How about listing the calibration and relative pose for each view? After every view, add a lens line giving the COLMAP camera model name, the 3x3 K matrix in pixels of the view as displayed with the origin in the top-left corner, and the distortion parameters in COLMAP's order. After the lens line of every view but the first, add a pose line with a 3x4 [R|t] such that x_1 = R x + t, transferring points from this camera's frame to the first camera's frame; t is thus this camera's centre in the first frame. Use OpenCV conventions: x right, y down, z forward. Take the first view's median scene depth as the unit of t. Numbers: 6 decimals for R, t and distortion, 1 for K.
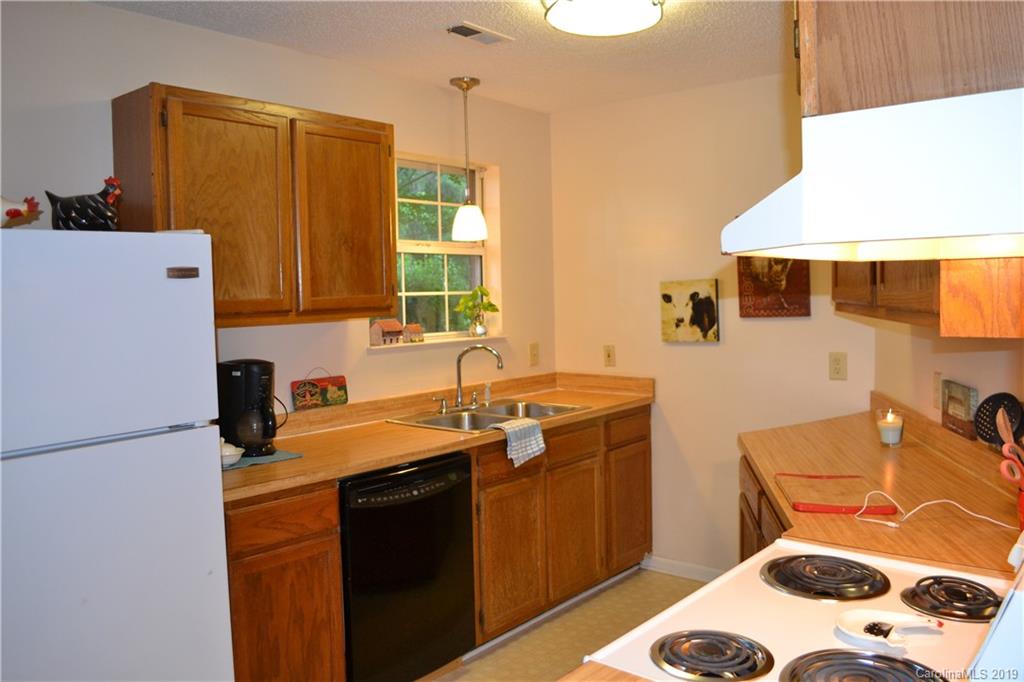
lens RADIAL K [[823.4, 0, 514.1], [0, 823.4, 333.4], [0, 0, 1]] dist [-0.072153, -0.003117]
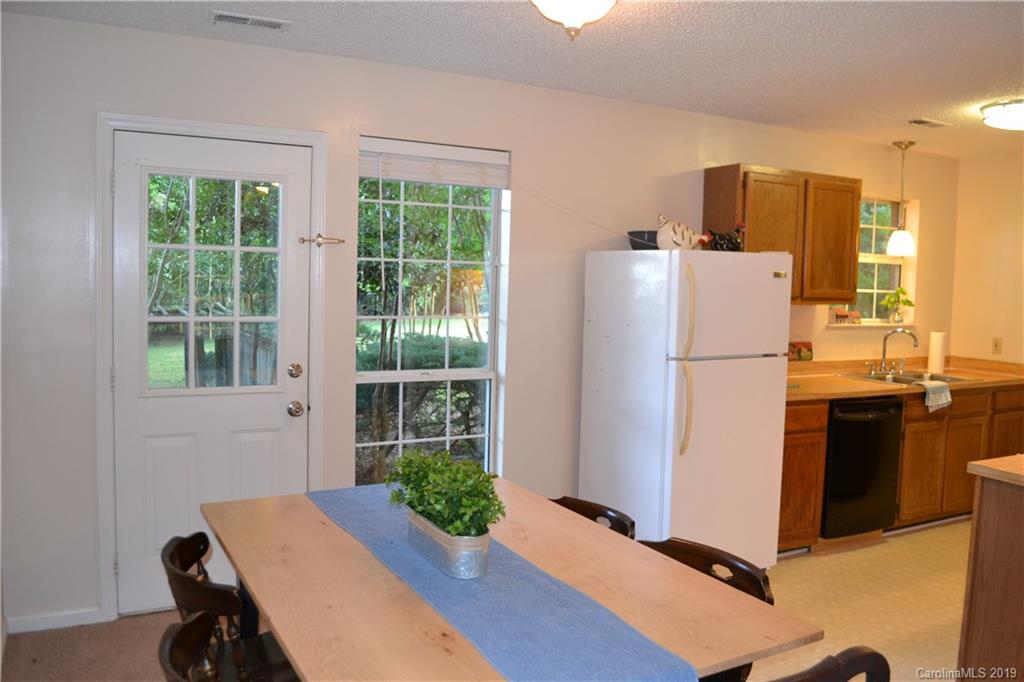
lens RADIAL K [[823.4, 0, 517.9], [0, 823.4, 333.8], [0, 0, 1]] dist [-0.072153, -0.003117]
pose [[0.926310, 0.071085, -0.369995, -0.146691], [-0.066124, 0.997470, 0.026093, 0.031464], [0.370914, 0.000296, 0.928667, -0.578107]]
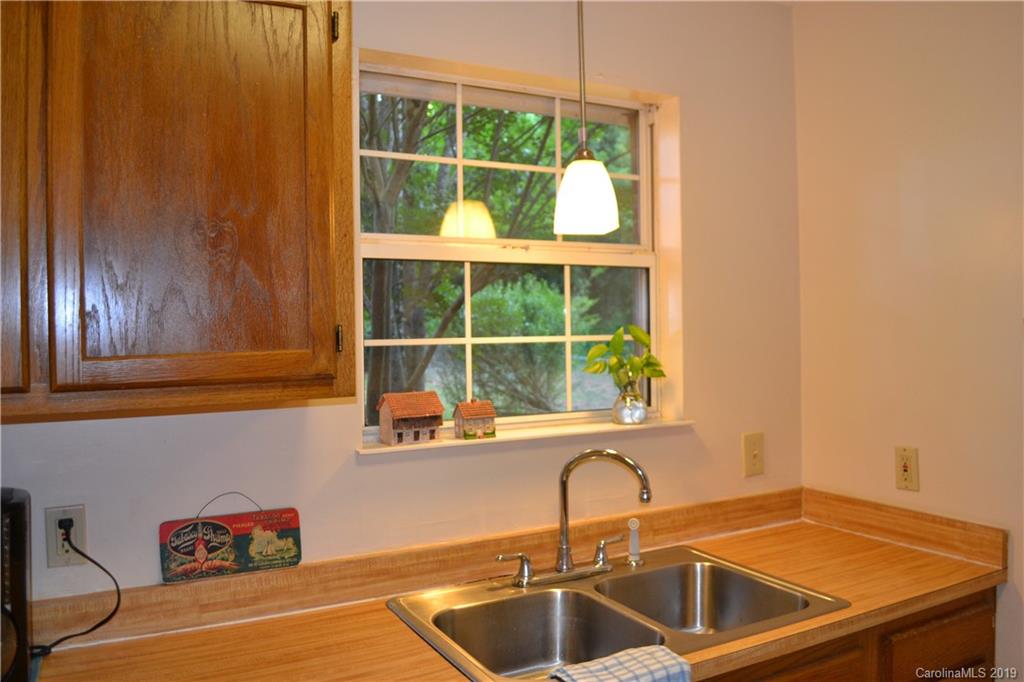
lens RADIAL K [[823.4, 0, 514.0], [0, 823.4, 343.6], [0, 0, 1]] dist [-0.072153, -0.003117]
pose [[0.928231, 0.013391, -0.371763, 0.093083], [-0.023026, 0.999504, -0.021491, -0.038468], [0.371291, 0.028509, 0.928079, 0.565775]]
